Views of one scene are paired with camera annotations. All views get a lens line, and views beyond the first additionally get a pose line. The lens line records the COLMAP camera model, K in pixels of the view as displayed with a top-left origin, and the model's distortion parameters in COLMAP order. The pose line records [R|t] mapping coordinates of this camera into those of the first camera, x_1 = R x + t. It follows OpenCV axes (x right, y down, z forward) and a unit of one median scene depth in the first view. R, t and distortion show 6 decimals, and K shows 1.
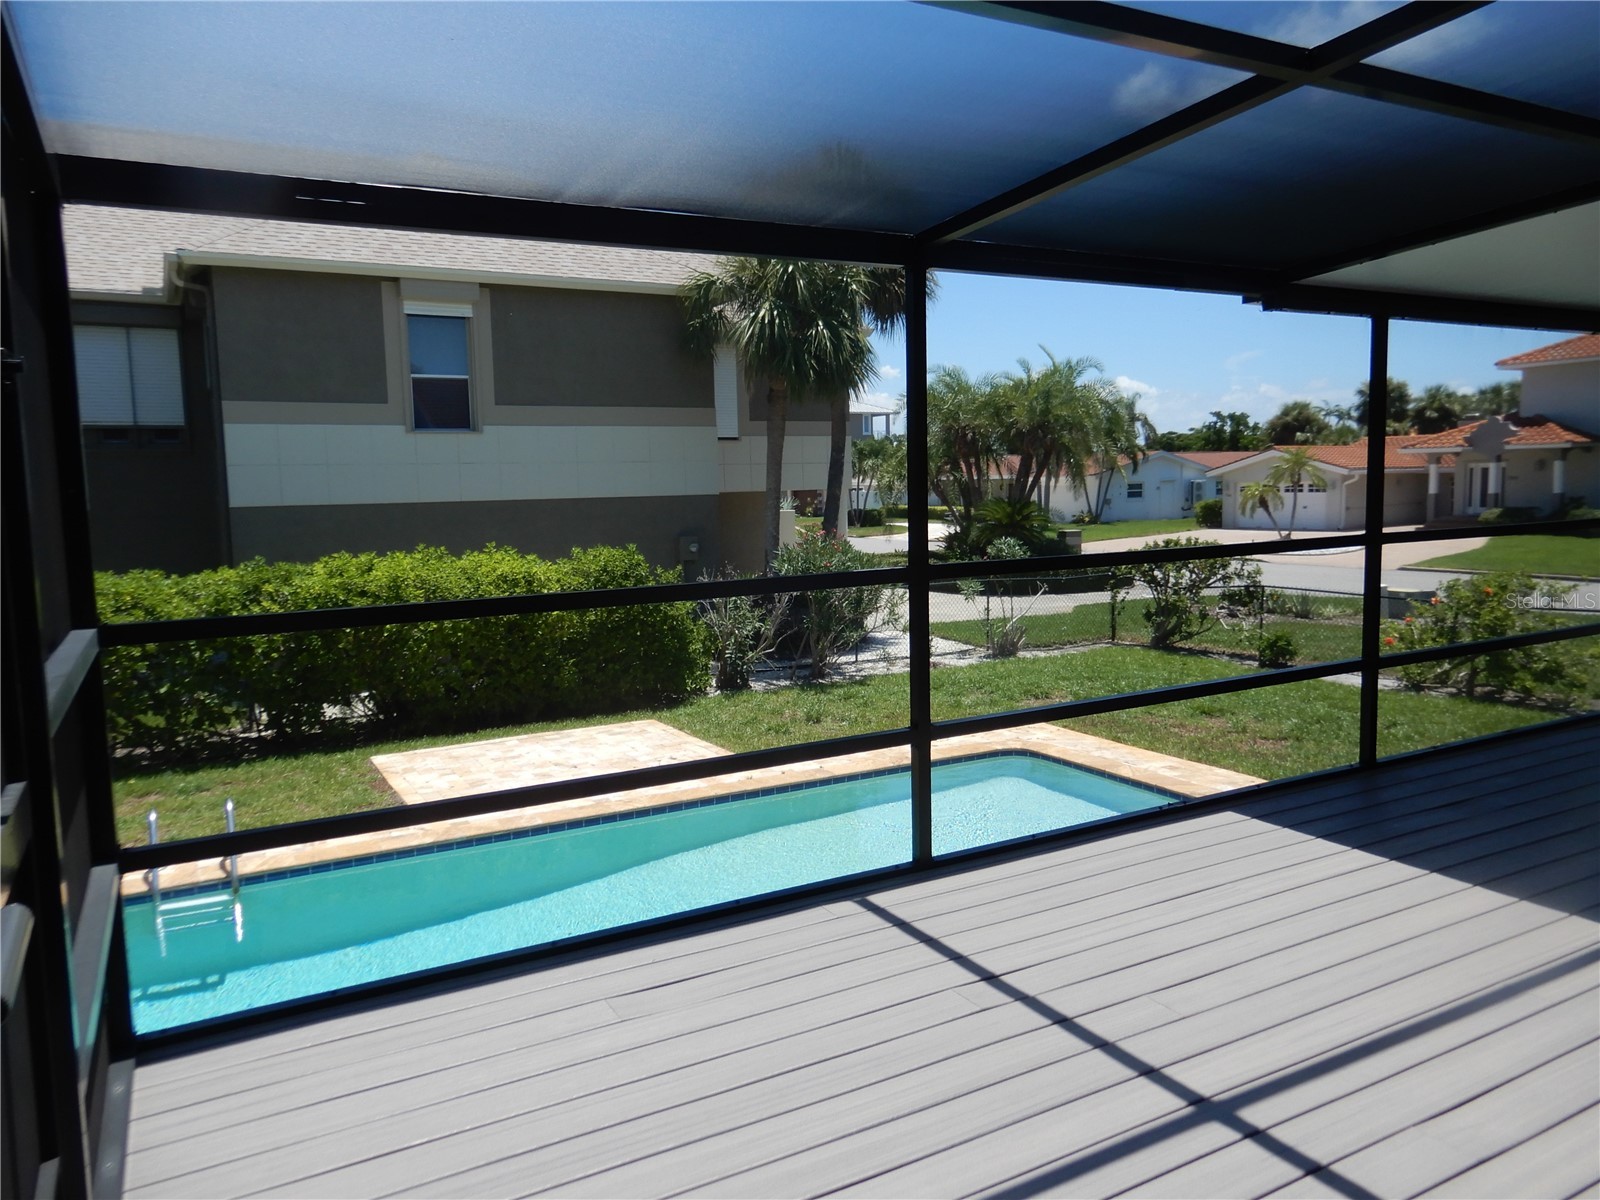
lens RADIAL K [[1139.2, 0, 801.8], [0, 1139.2, 598.3], [0, 0, 1]] dist [0.006324, -0.000042]
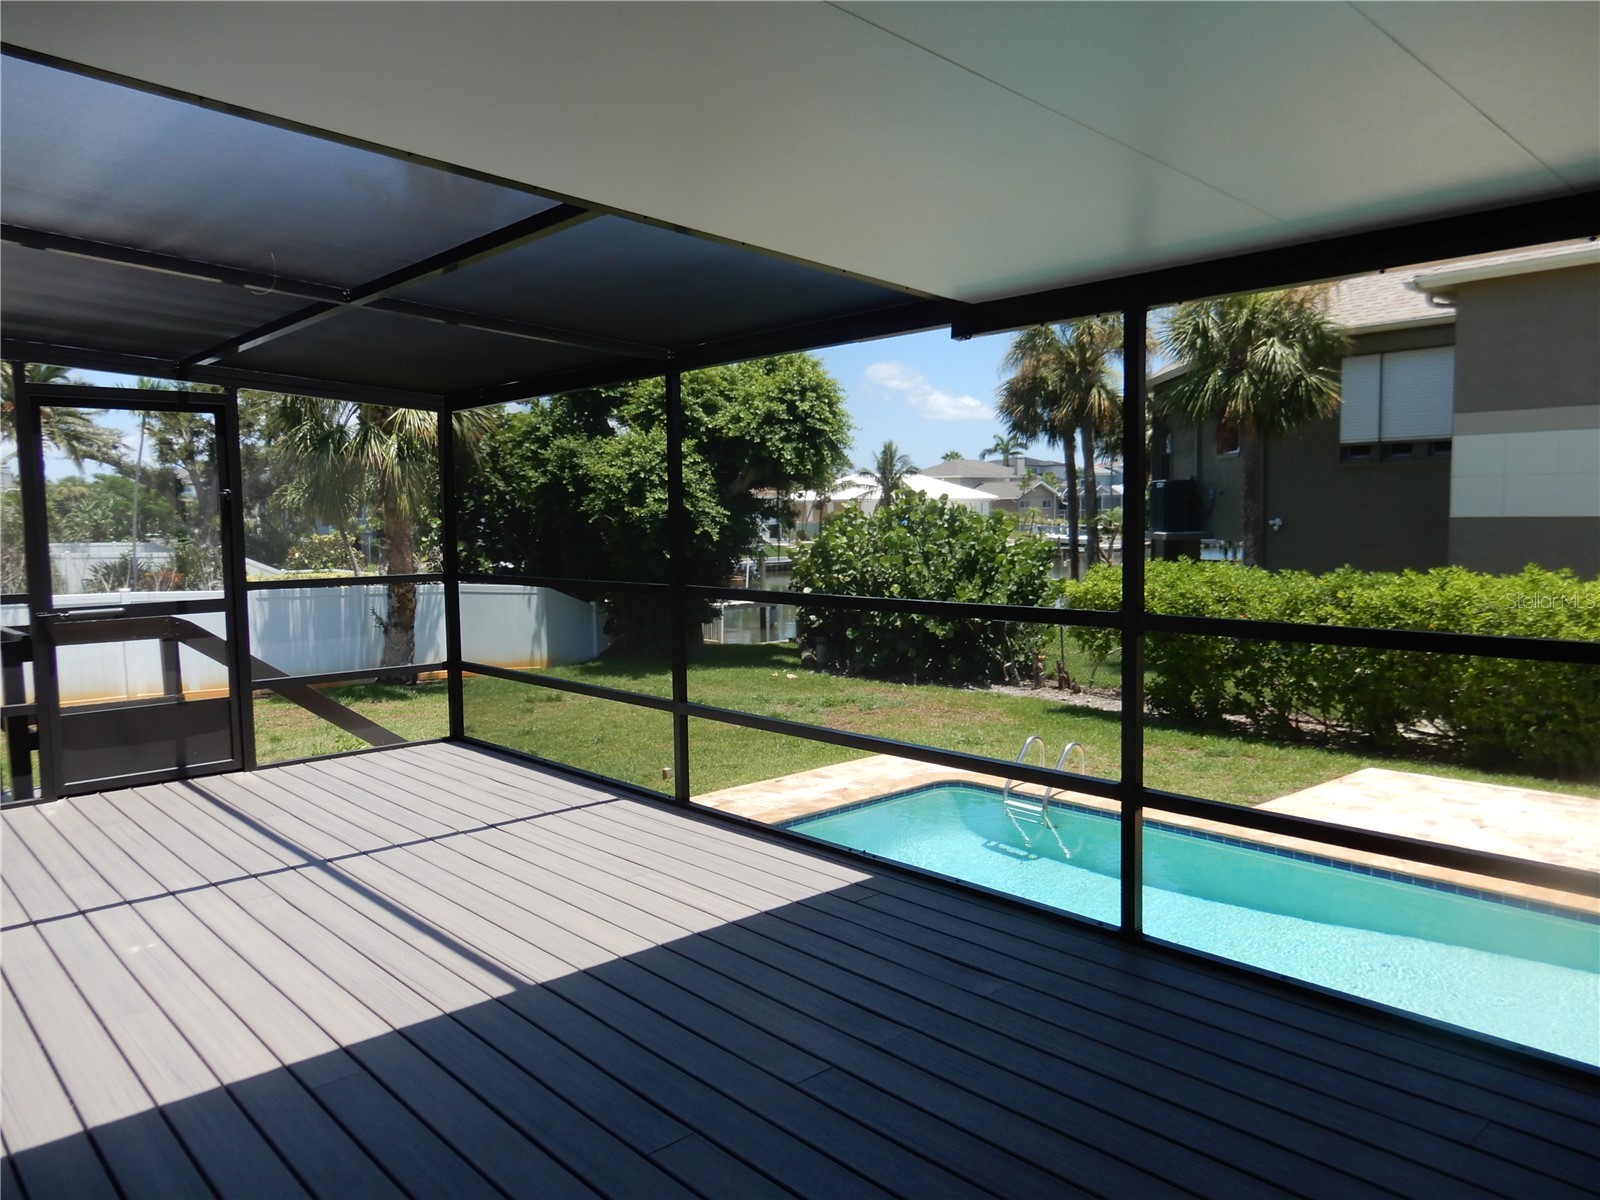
lens RADIAL K [[1139.2, 0, 800.9], [0, 1139.2, 603.1], [0, 0, 1]] dist [0.006324, -0.000042]
pose [[0.224961, 0.095238, -0.969702, 1.338649], [-0.087698, 0.993151, 0.077196, -0.115674], [0.970413, 0.067675, 0.231773, 0.743901]]
